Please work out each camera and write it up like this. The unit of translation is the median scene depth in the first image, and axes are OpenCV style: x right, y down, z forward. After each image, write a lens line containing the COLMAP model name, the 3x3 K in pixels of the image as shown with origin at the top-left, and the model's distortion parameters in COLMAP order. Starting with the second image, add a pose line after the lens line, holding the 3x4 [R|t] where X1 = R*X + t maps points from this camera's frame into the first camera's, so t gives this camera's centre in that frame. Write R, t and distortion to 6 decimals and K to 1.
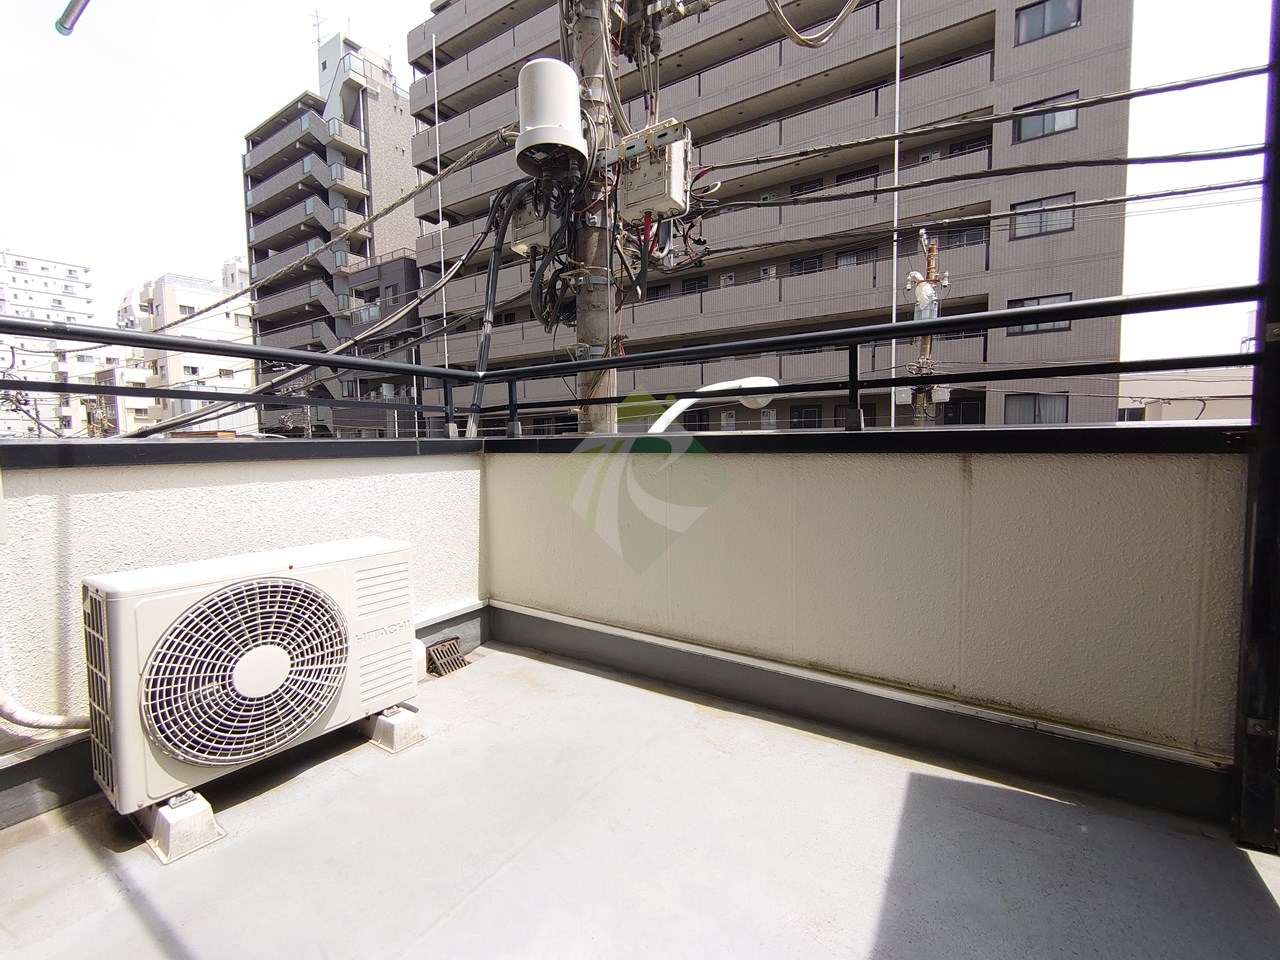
lens RADIAL K [[550.0, 0, 641.5], [0, 550.0, 480.8], [0, 0, 1]] dist [-0.004353, 0.000244]
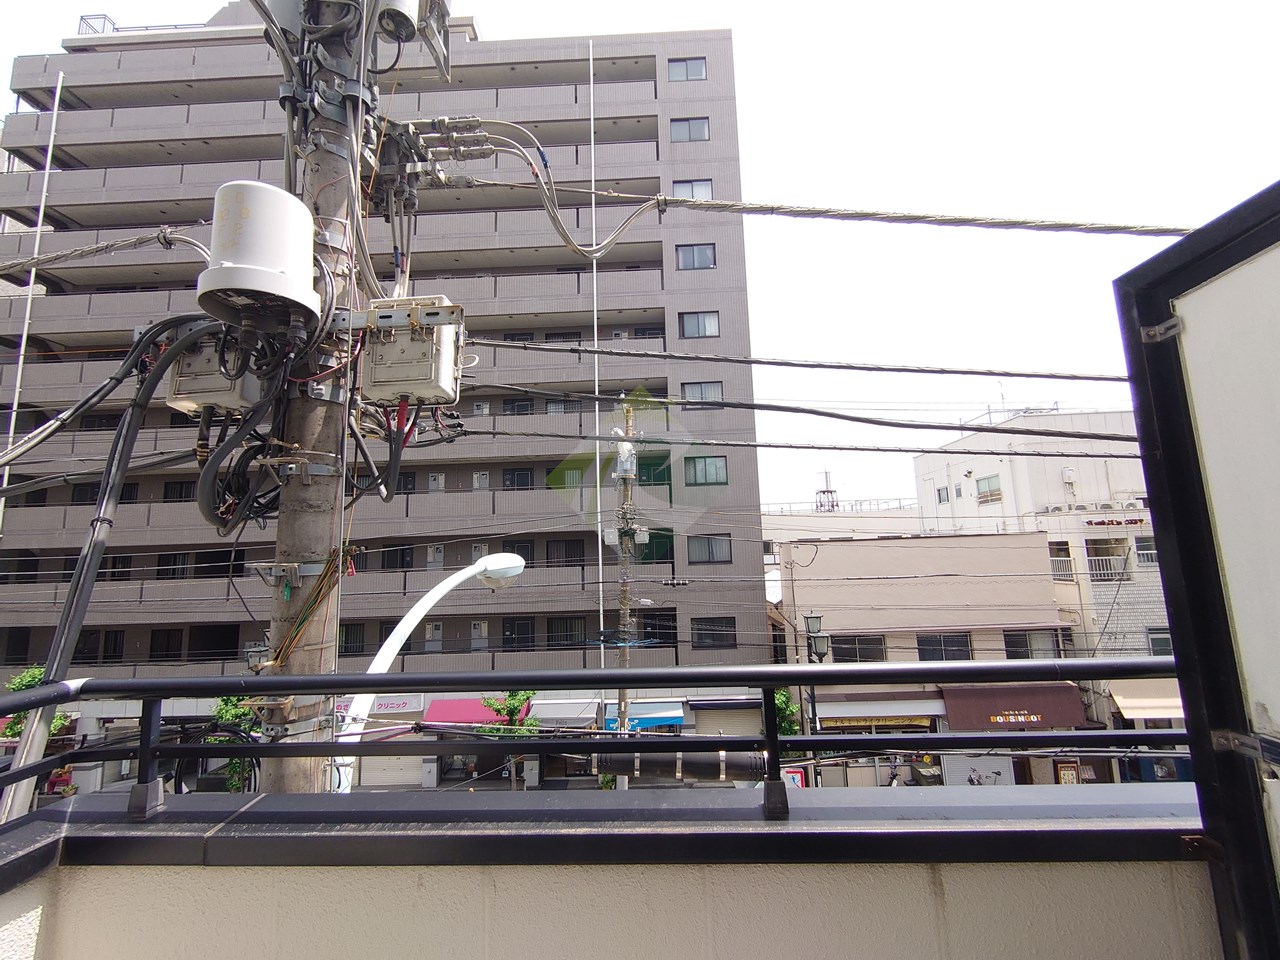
lens RADIAL K [[550.0, 0, 643.0], [0, 550.0, 476.5], [0, 0, 1]] dist [-0.004353, 0.000244]
pose [[0.863056, 0.060243, 0.501503, -0.073637], [0.054419, 0.975993, -0.210892, -0.182329], [-0.502169, 0.209303, 0.839058, 0.190709]]
